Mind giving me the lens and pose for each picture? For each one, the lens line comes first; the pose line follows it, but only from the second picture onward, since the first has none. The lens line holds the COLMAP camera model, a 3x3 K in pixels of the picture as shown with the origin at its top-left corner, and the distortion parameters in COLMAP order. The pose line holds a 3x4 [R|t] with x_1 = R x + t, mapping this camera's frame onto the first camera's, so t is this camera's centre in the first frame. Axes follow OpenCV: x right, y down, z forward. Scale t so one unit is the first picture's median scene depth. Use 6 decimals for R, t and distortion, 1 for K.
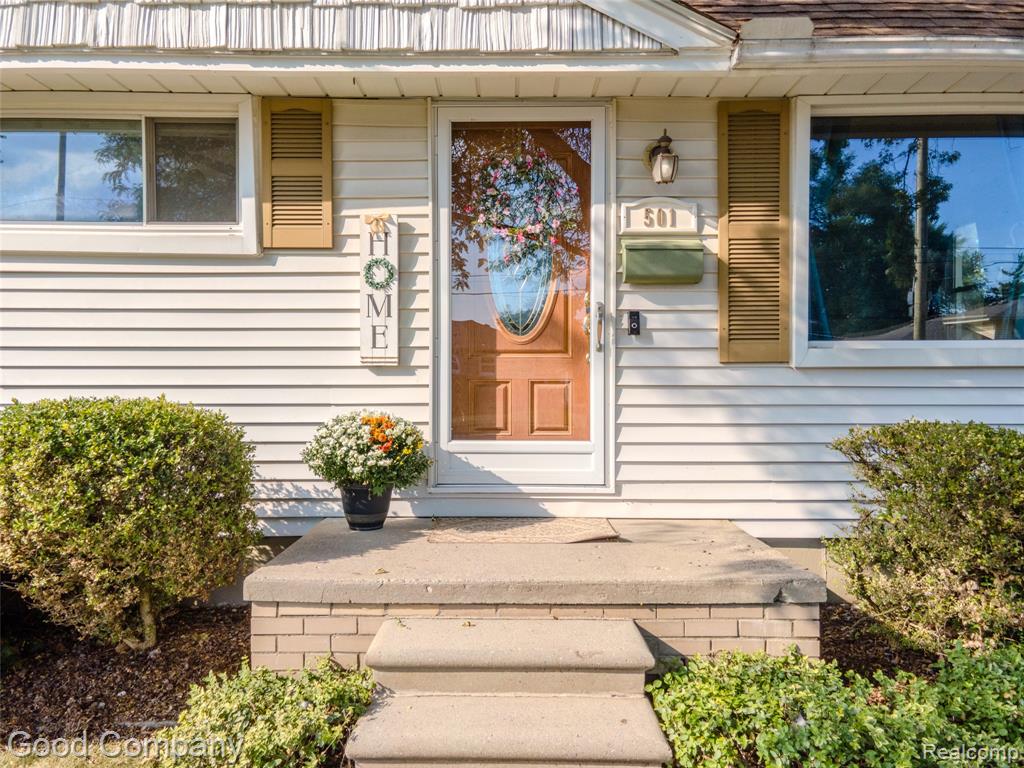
lens RADIAL K [[742.2, 0, 508.6], [0, 742.2, 381.3], [0, 0, 1]] dist [0.034946, 0.015405]
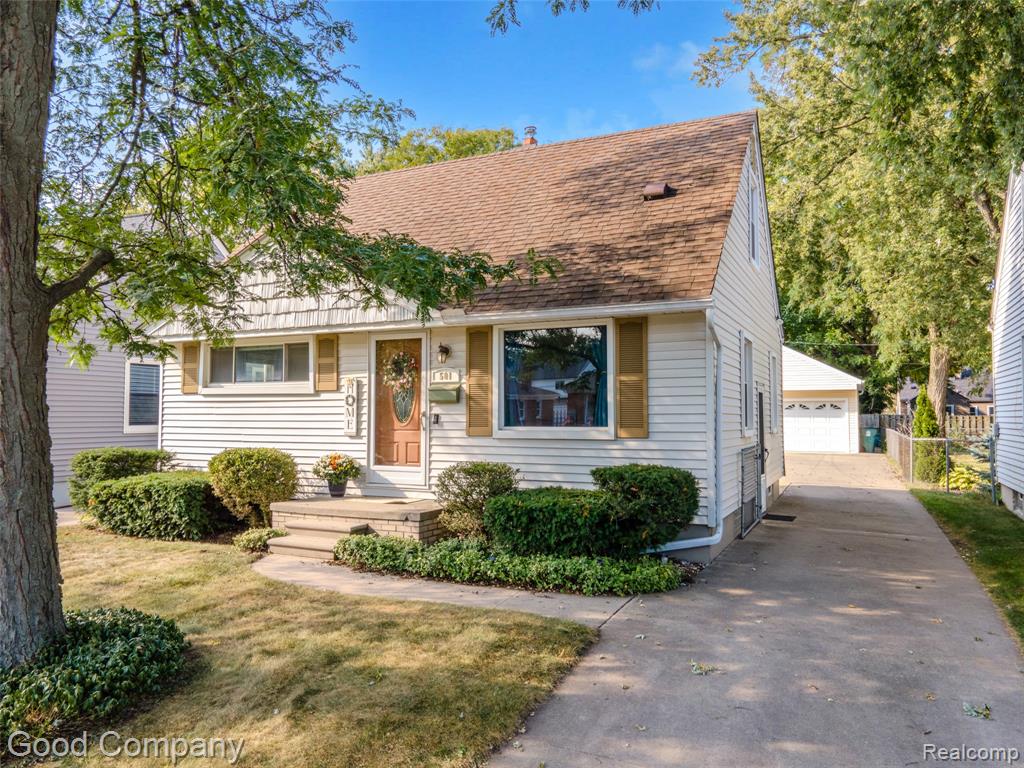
lens RADIAL K [[742.2, 0, 515.4], [0, 742.2, 384.7], [0, 0, 1]] dist [0.034946, 0.015405]
pose [[0.905362, -0.016063, -0.424336, 1.444760], [-0.001970, 0.999115, -0.042023, -0.089834], [0.424636, 0.038882, 0.904529, -1.102221]]
